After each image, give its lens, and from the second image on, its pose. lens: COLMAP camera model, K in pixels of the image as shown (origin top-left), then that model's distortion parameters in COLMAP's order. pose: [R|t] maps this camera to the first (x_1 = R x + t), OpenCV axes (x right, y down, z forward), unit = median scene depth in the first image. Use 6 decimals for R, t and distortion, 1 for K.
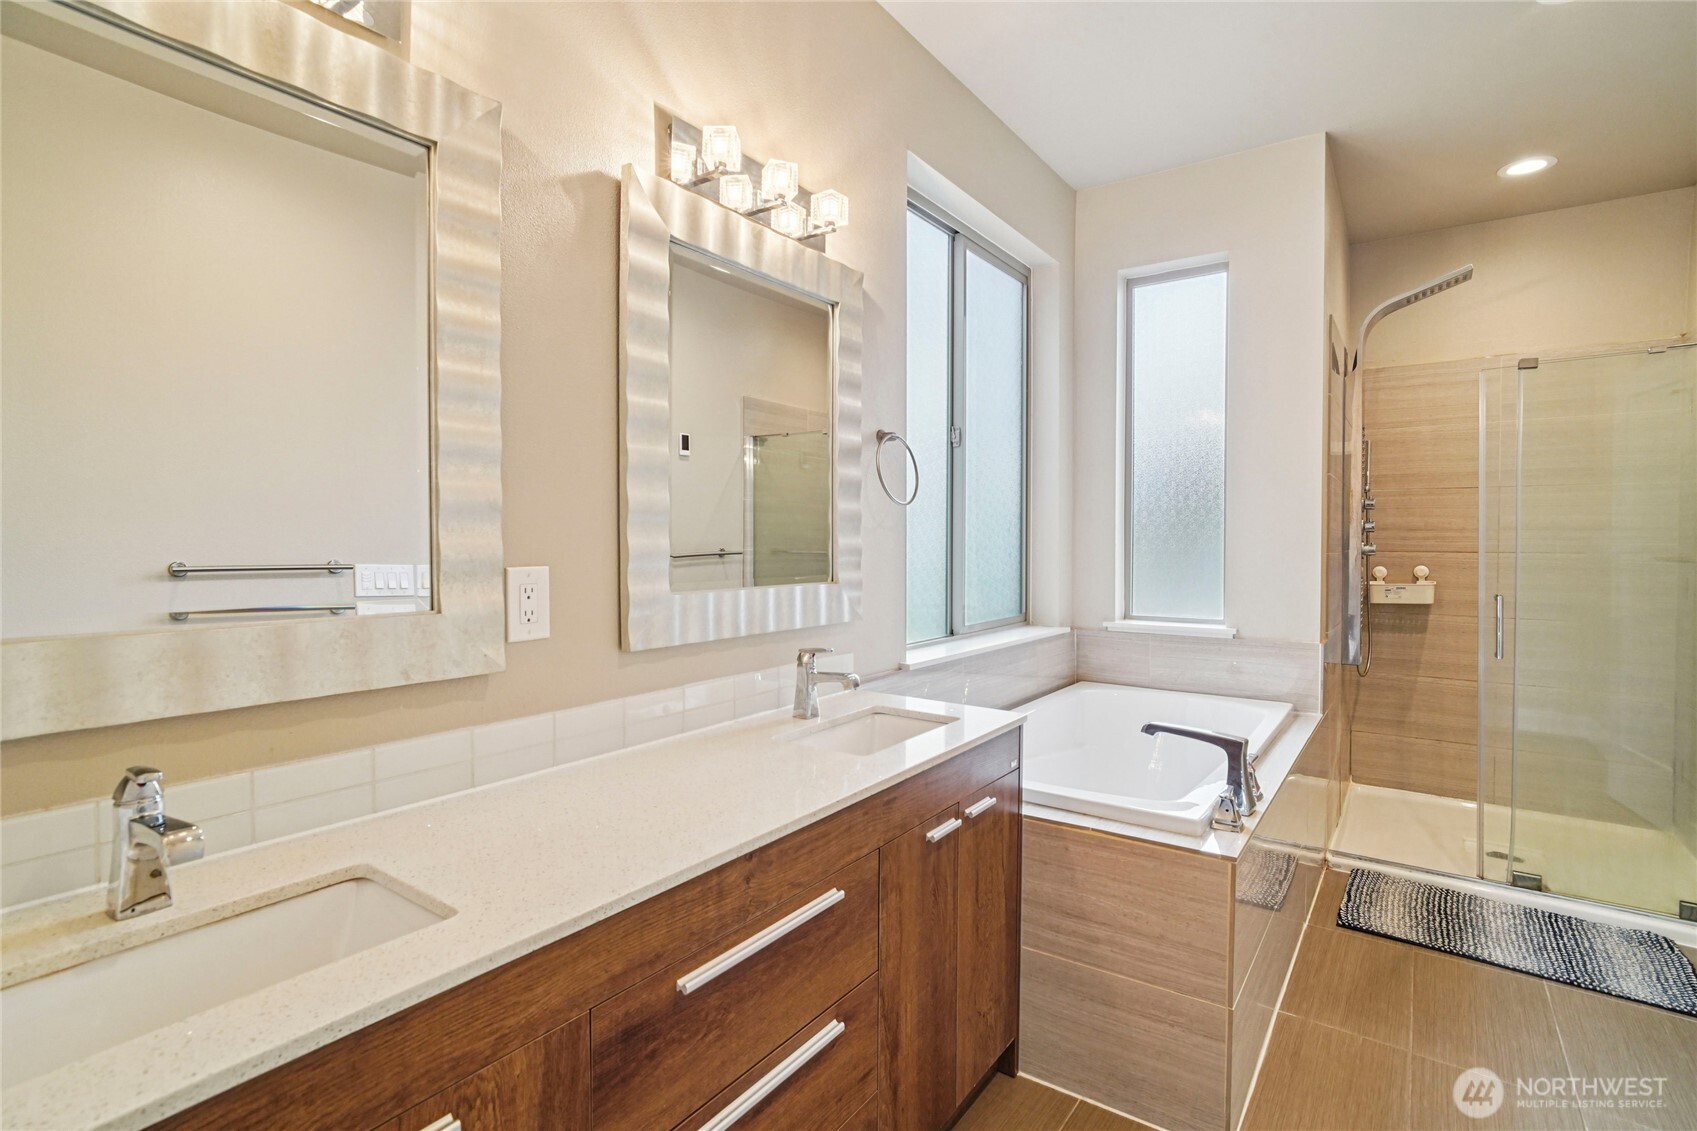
lens RADIAL K [[811.1, 0, 838.4], [0, 811.1, 562.6], [0, 0, 1]] dist [-0.016550, 0.005960]
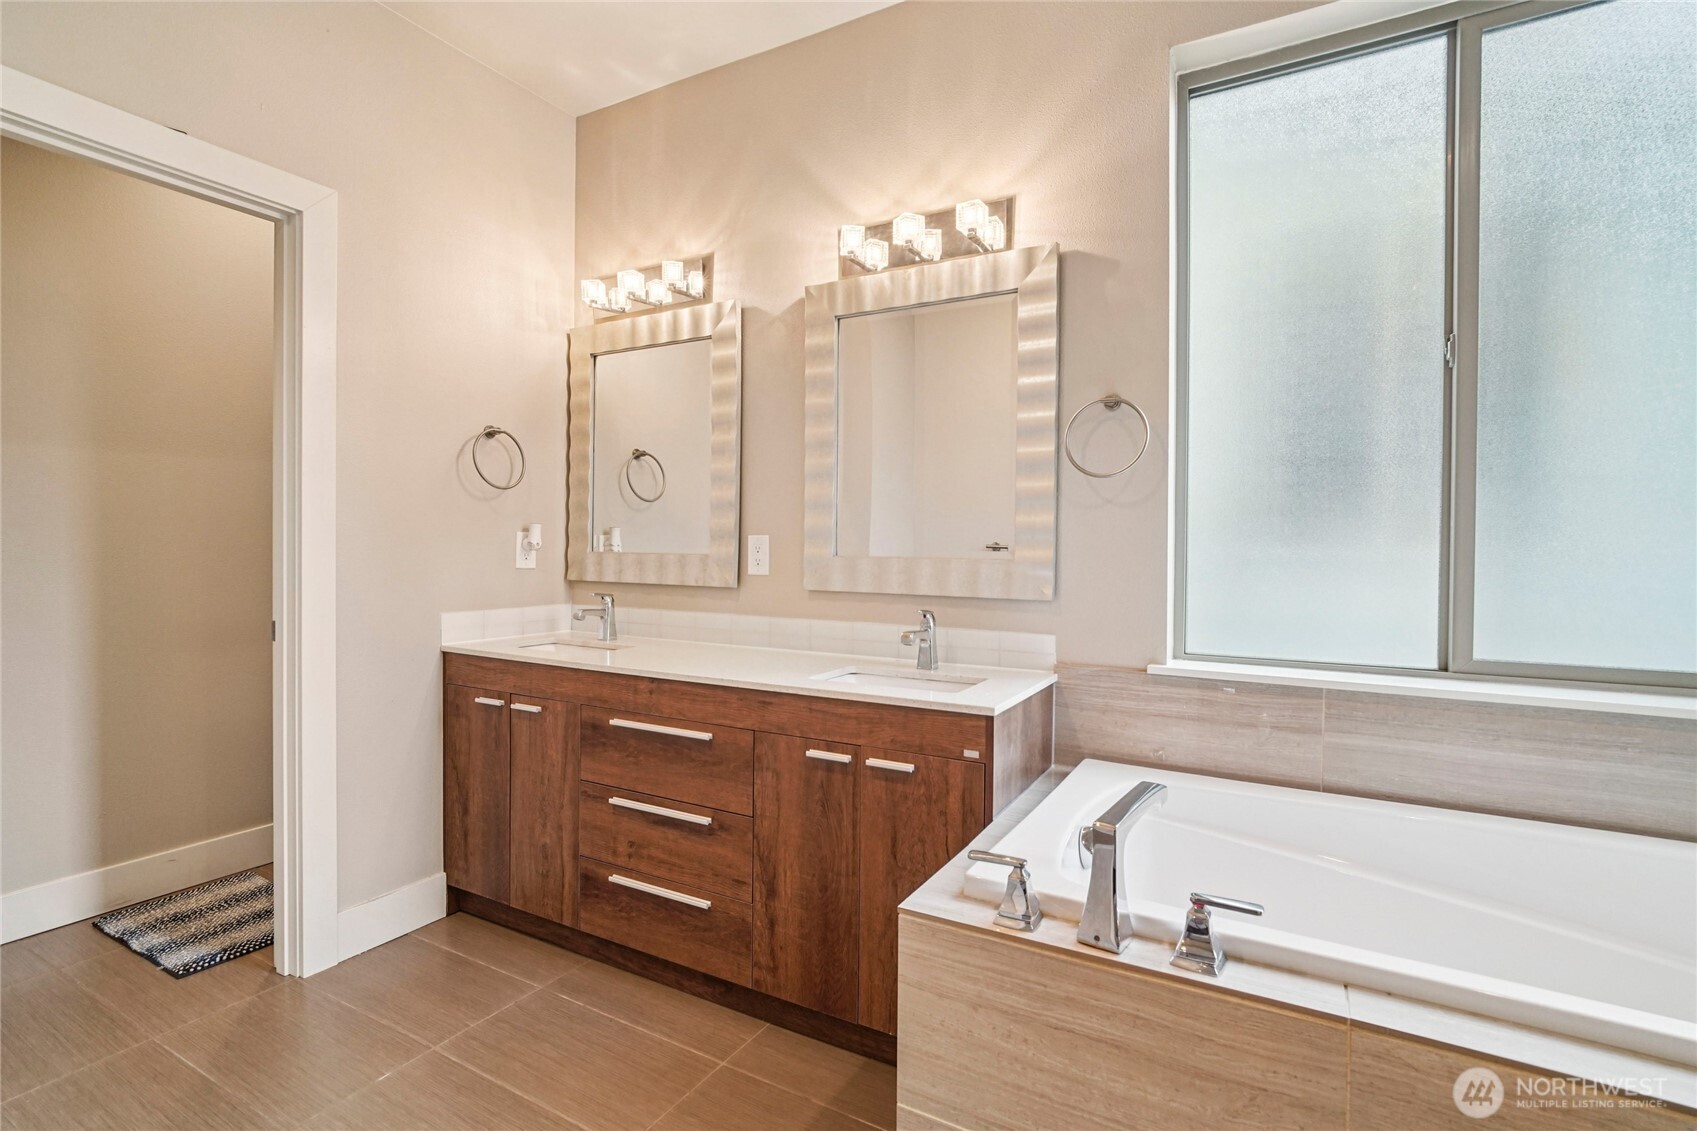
lens RADIAL K [[811.1, 0, 865.9], [0, 811.1, 565.9], [0, 0, 1]] dist [-0.016550, 0.005960]
pose [[0.115340, 0.023357, -0.993051, 0.676425], [-0.039276, 0.999049, 0.018937, 0.014199], [0.992549, 0.036819, 0.116147, 0.468784]]
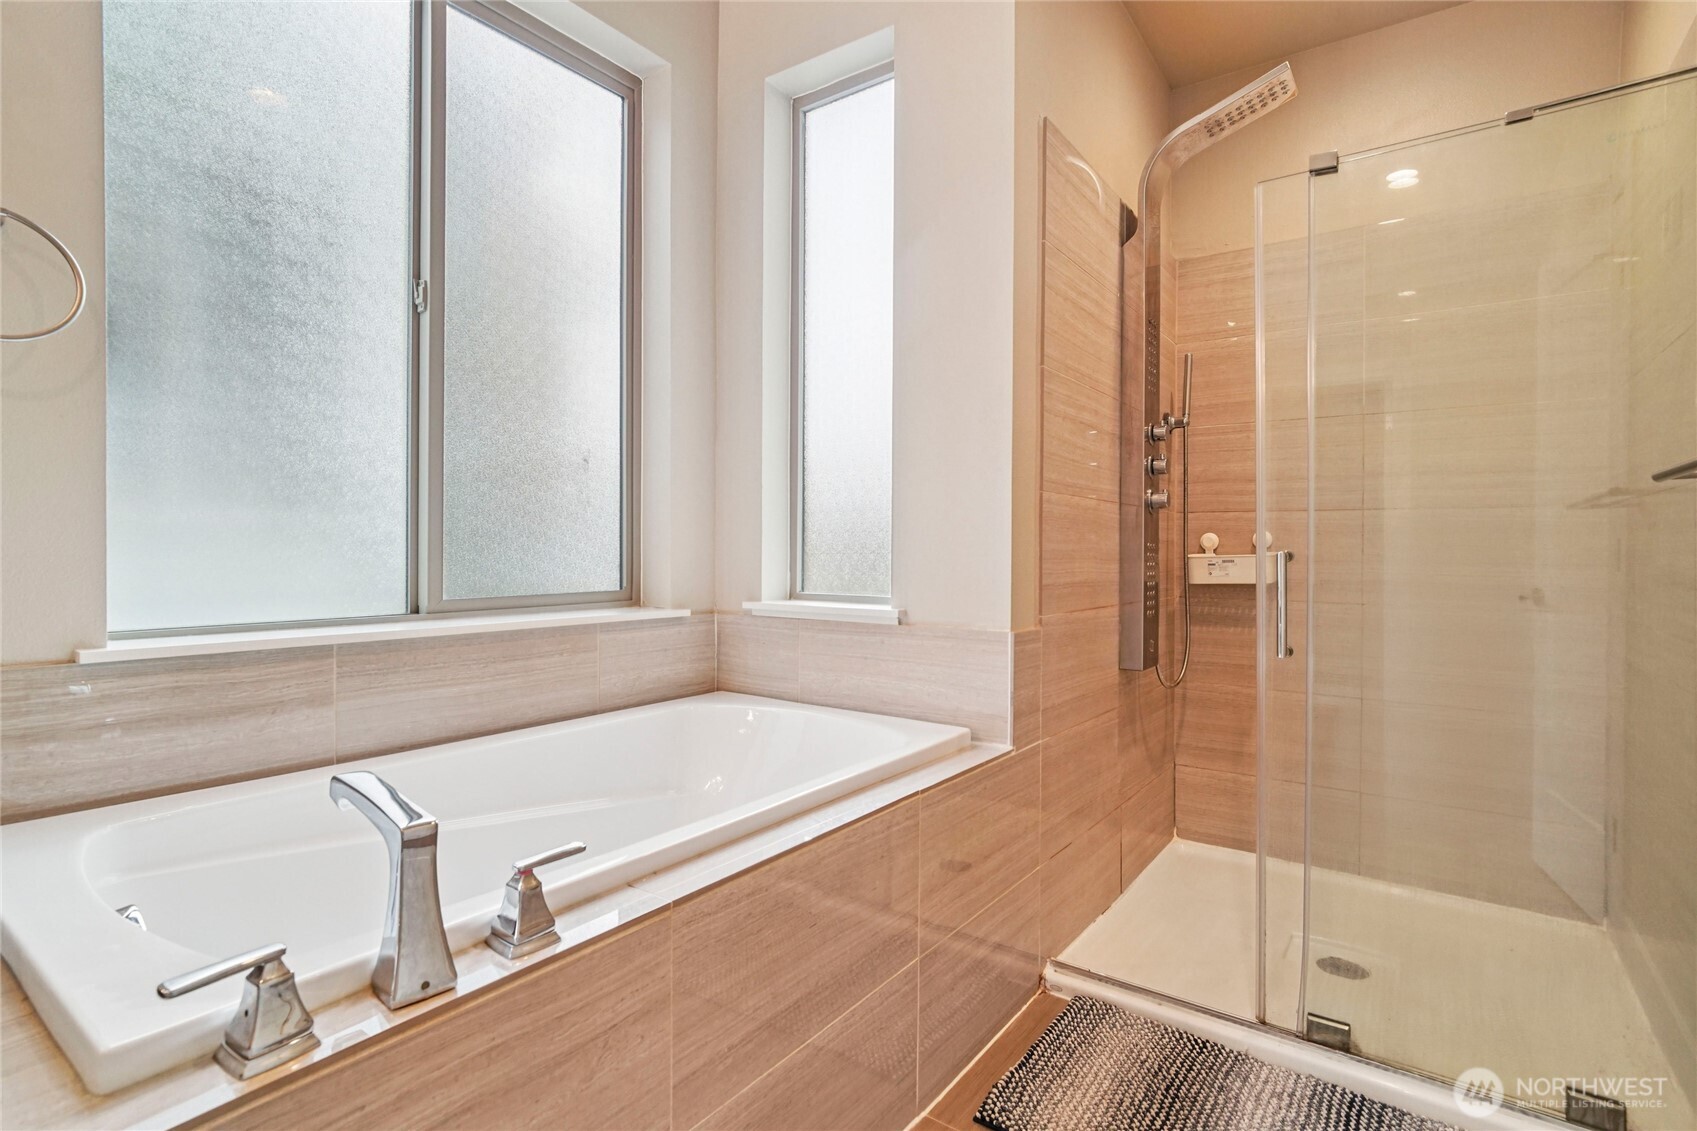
lens RADIAL K [[811.1, 0, 864.3], [0, 811.1, 560.5], [0, 0, 1]] dist [-0.016550, 0.005960]
pose [[0.999972, 0.006768, -0.003061, 0.471011], [-0.006811, 0.999873, -0.014411, 0.052701], [0.002963, 0.014432, 0.999891, 0.365339]]
